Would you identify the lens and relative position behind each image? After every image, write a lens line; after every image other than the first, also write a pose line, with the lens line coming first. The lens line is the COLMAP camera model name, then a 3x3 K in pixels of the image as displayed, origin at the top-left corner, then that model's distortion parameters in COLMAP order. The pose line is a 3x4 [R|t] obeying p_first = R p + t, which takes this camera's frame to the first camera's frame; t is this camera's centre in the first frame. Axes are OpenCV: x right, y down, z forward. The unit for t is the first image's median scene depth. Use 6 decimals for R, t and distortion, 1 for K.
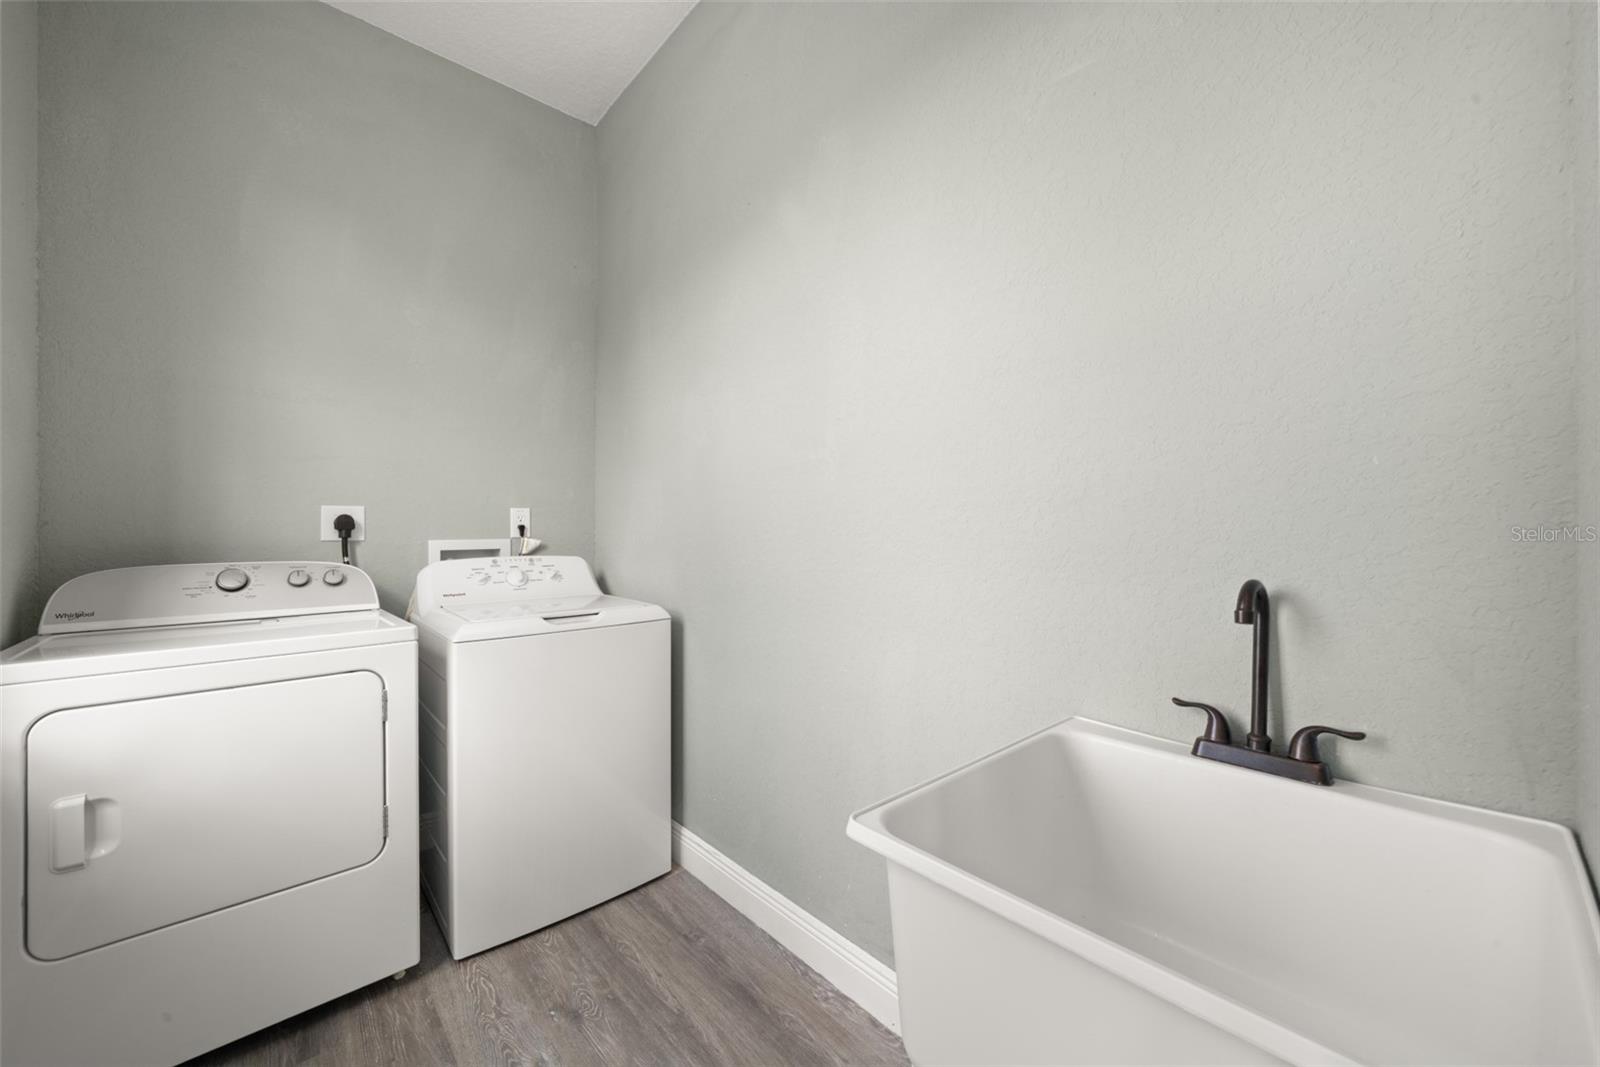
lens RADIAL K [[584.2, 0, 800.0], [0, 584.2, 533.5], [0, 0, 1]] dist [-0.001182, 0.000139]
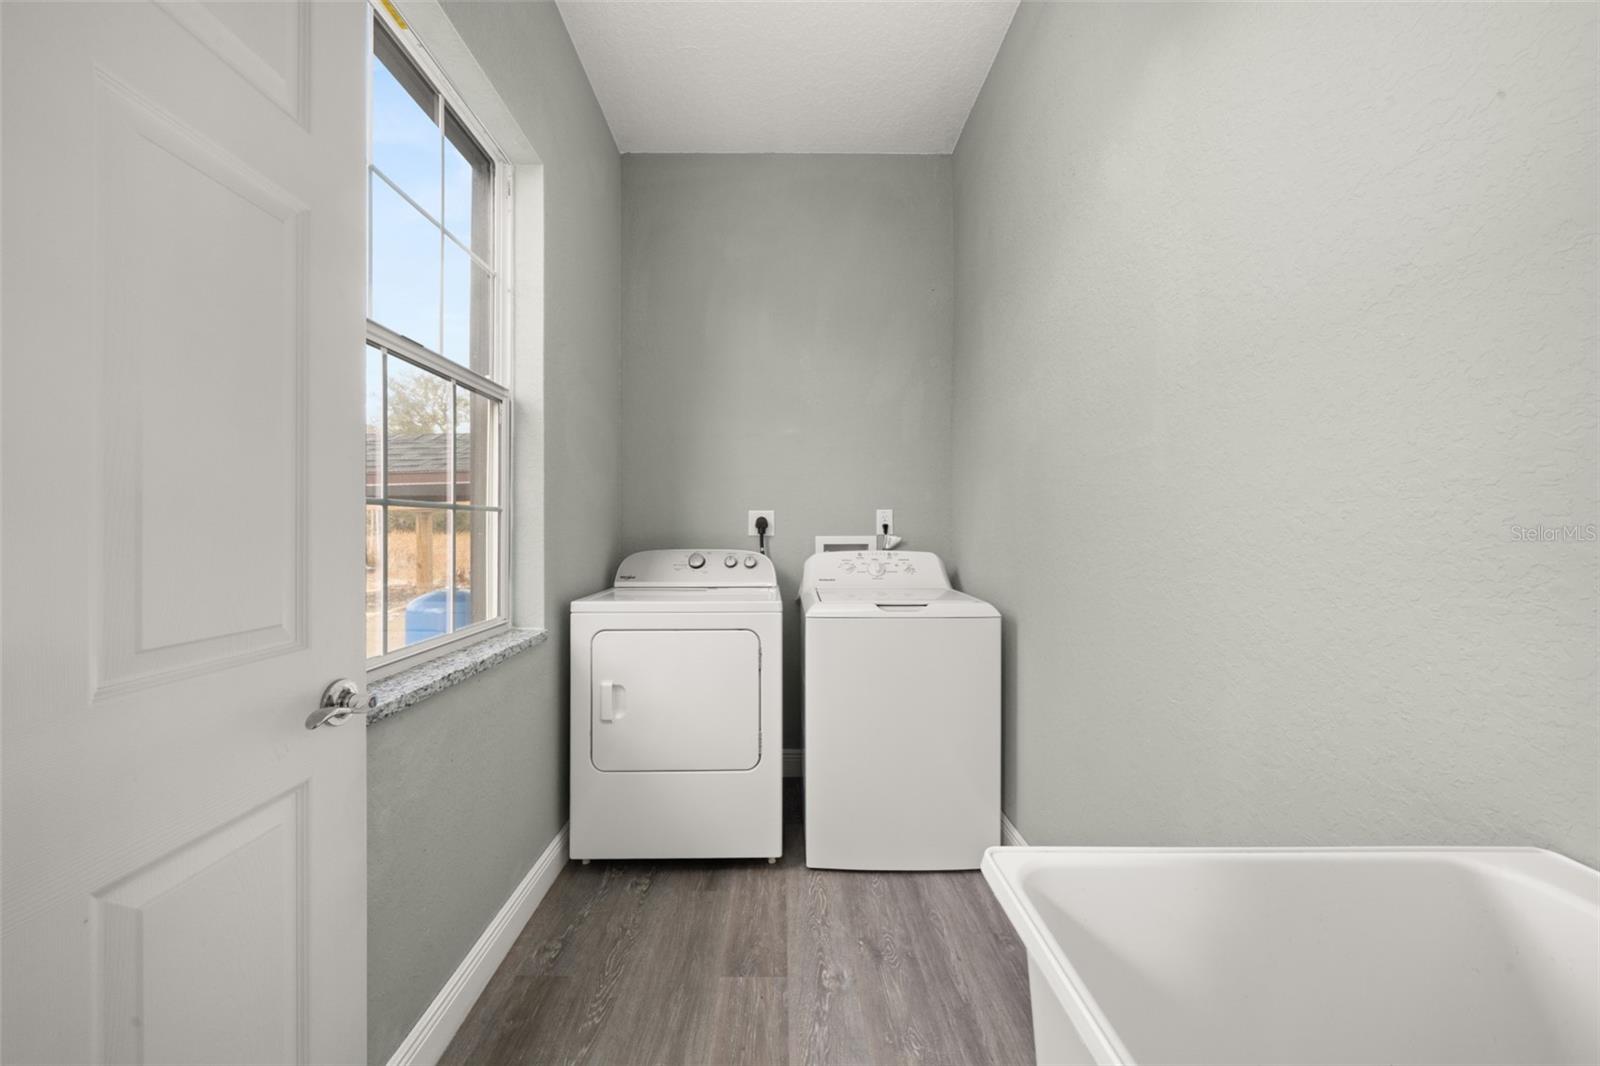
lens RADIAL K [[554.8, 0, 800.0], [0, 554.8, 533.0], [0, 0, 1]] dist [-0.007537, -0.000036]
pose [[0.763919, 0.007534, -0.645269, 0.163350], [-0.005955, 0.999972, 0.004626, -0.001177], [0.645285, 0.000309, 0.763942, 0.067458]]
